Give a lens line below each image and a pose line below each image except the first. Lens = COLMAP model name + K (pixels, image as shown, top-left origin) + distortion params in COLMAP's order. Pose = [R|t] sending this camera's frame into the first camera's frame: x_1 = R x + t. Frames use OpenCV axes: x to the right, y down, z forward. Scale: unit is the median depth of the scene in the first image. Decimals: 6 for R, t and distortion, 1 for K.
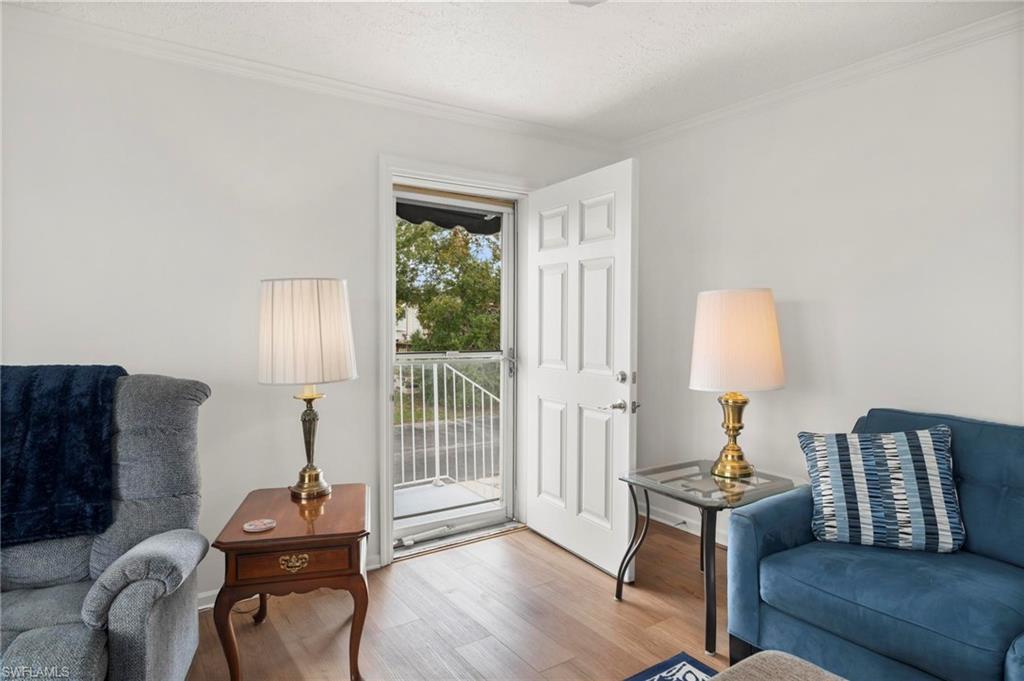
lens RADIAL K [[590.3, 0, 510.1], [0, 590.3, 339.3], [0, 0, 1]] dist [-0.001624, -0.000675]
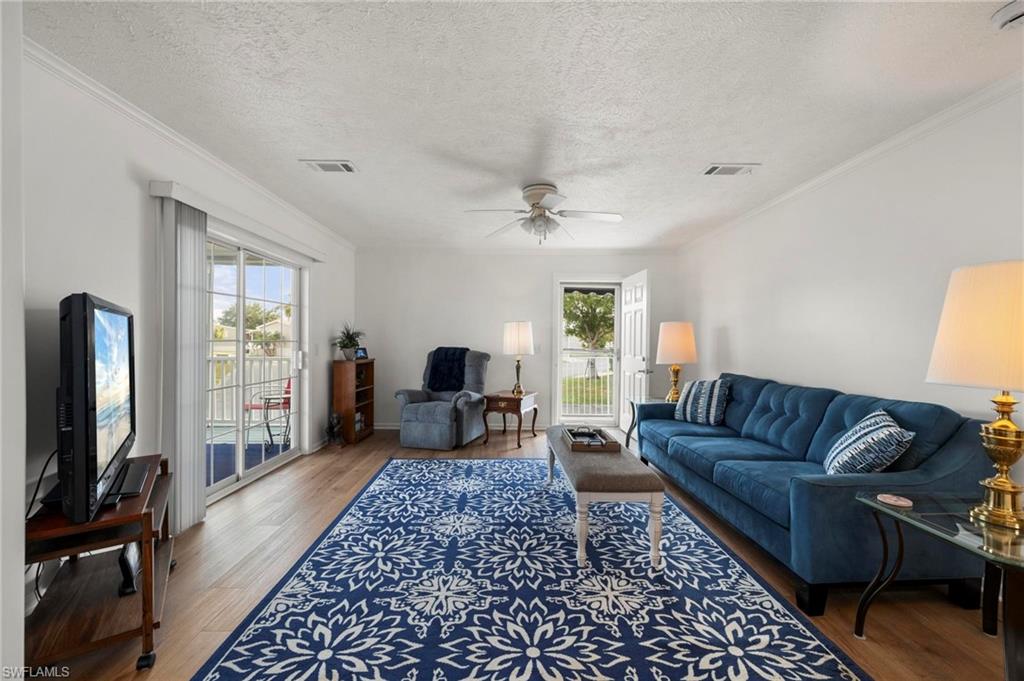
lens RADIAL K [[414.3, 0, 512.0], [0, 414.3, 346.1], [0, 0, 1]] dist [0.000513, 0.000301]
pose [[0.832326, 0.014293, -0.554103, 0.881276], [-0.023927, 0.999662, -0.010154, 0.052844], [0.553770, 0.021710, 0.832386, -0.861870]]
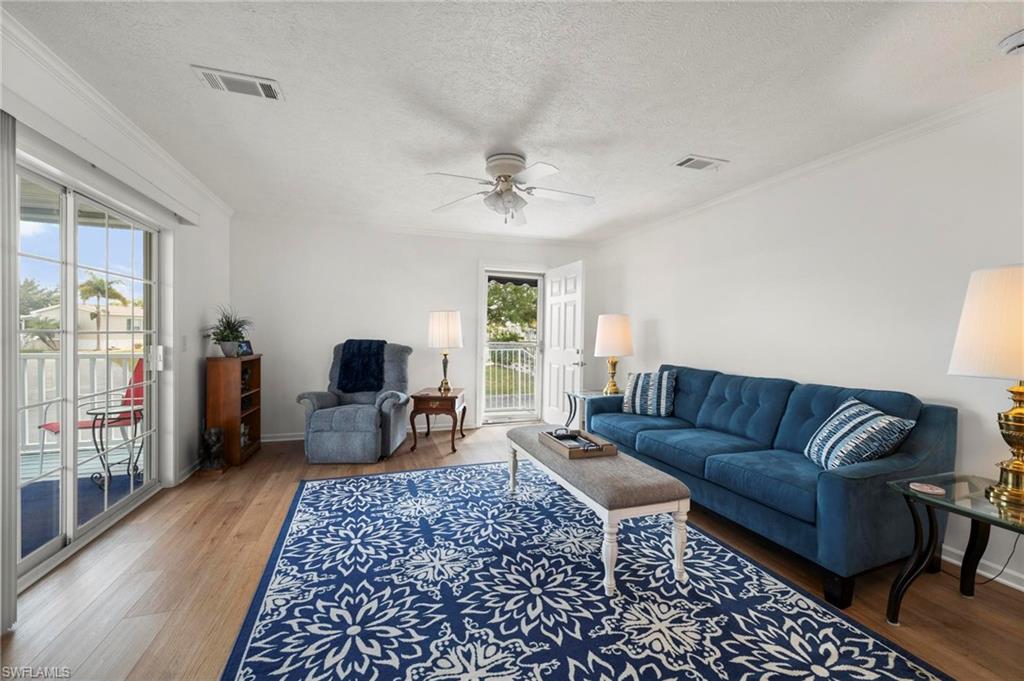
lens RADIAL K [[410.8, 0, 512.0], [0, 410.8, 340.5], [0, 0, 1]] dist [0.002481, -0.000147]
pose [[0.962853, 0.017176, -0.269480, 0.507705], [-0.020350, 0.999753, -0.008989, 0.050851], [0.269259, 0.014139, 0.962964, -0.814656]]
